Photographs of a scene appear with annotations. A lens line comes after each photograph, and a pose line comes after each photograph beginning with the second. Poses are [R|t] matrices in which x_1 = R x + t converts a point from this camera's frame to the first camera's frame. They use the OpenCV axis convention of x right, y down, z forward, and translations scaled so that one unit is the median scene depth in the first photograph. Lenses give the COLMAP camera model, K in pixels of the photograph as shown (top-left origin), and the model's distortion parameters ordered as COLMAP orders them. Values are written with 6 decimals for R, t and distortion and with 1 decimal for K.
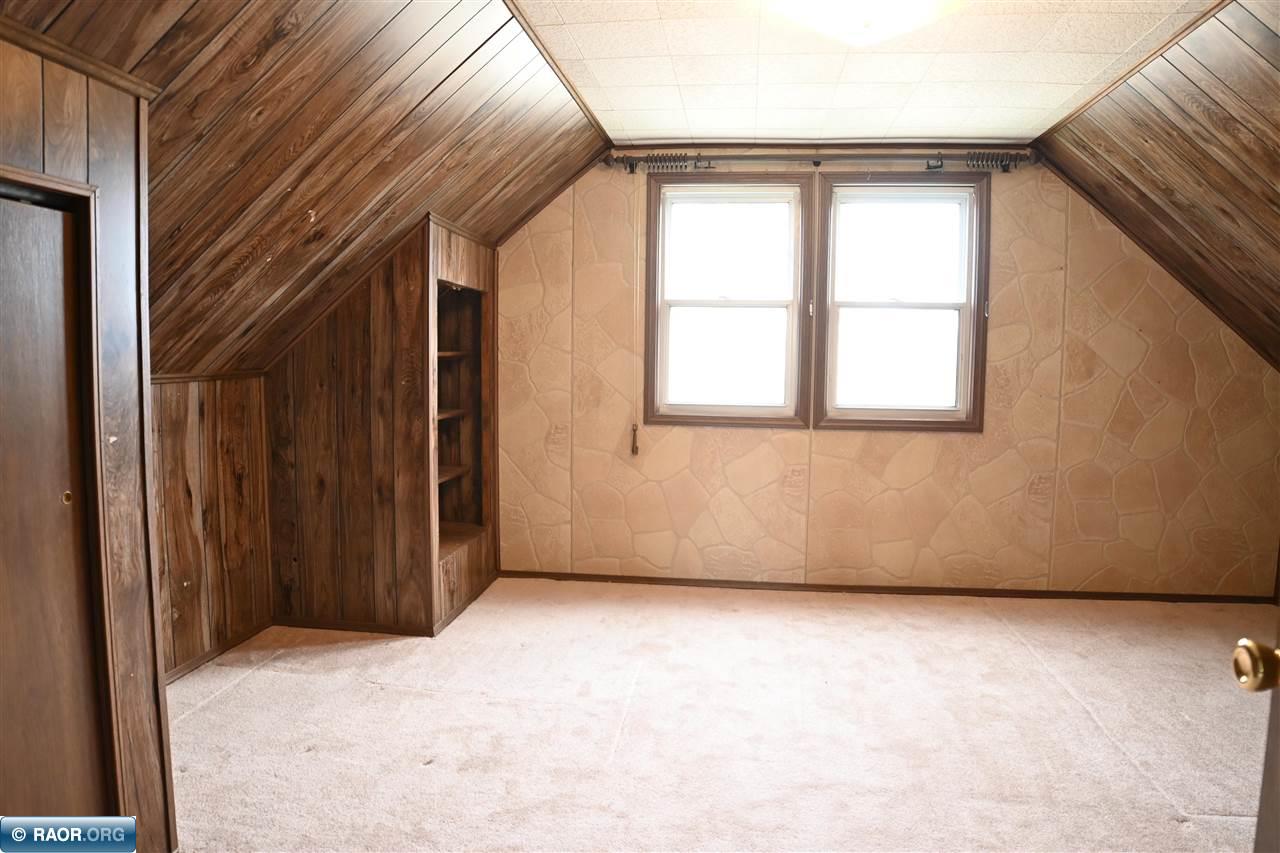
lens RADIAL K [[793.1, 0, 635.5], [0, 793.1, 423.6], [0, 0, 1]] dist [-0.051607, 0.000338]
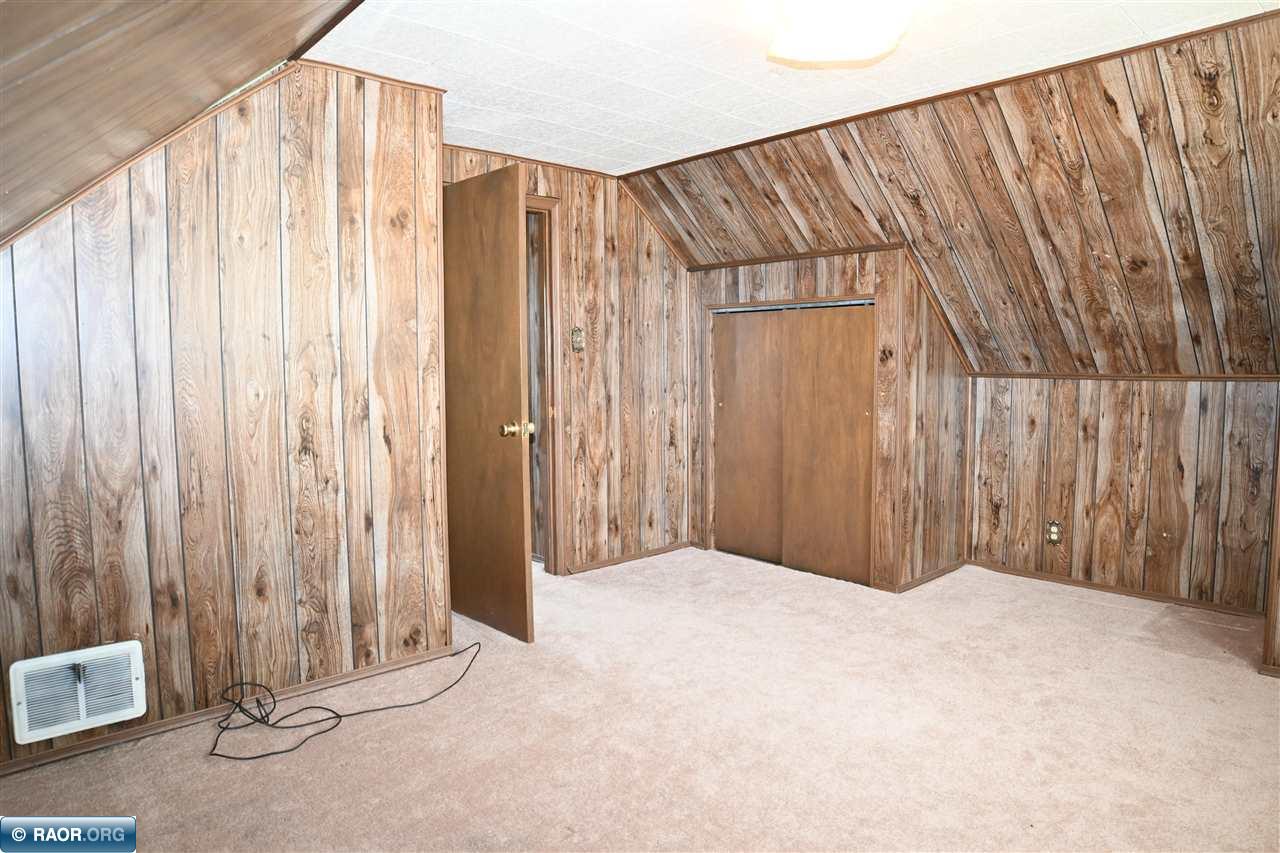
lens RADIAL K [[793.1, 0, 637.6], [0, 793.1, 429.5], [0, 0, 1]] dist [-0.051607, 0.000338]
pose [[-0.636775, 0.063180, -0.768457, 0.980483], [-0.066096, 0.988496, 0.136040, -0.087875], [0.768212, 0.137419, -0.625273, 1.111412]]
